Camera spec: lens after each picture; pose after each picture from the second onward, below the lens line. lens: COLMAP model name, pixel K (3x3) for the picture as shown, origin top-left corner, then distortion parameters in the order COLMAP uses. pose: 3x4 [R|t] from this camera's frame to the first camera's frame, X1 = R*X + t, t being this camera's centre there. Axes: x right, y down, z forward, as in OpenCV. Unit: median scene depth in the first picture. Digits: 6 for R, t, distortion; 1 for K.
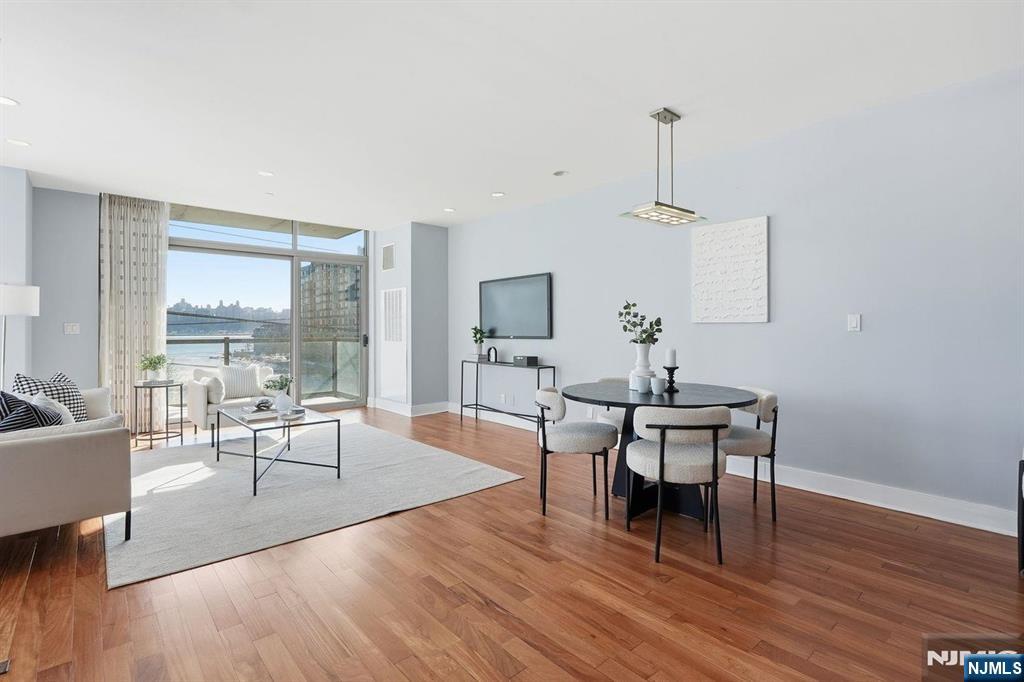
lens RADIAL K [[491.3, 0, 512.4], [0, 491.3, 334.8], [0, 0, 1]] dist [0.000751, 0.000061]
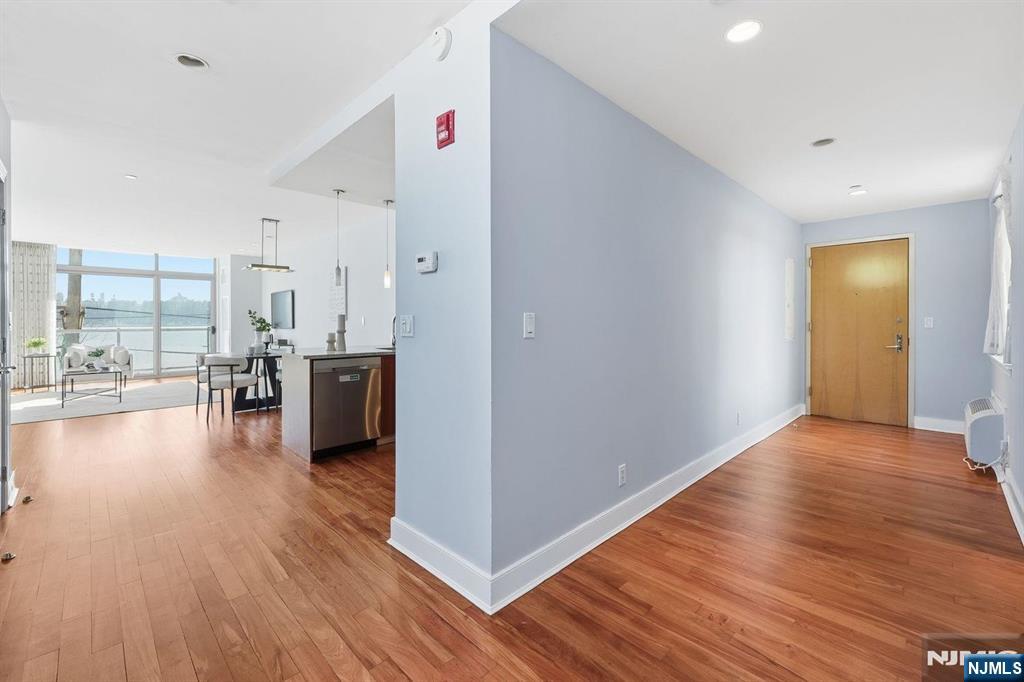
lens RADIAL K [[430.9, 0, 510.6], [0, 430.9, 325.1], [0, 0, 1]] dist [0.000474, -0.000295]
pose [[0.997806, 0.000383, 0.066211, 0.728329], [-0.000269, 0.999998, -0.001736, -0.002088], [-0.066212, 0.001714, 0.997804, -0.531508]]
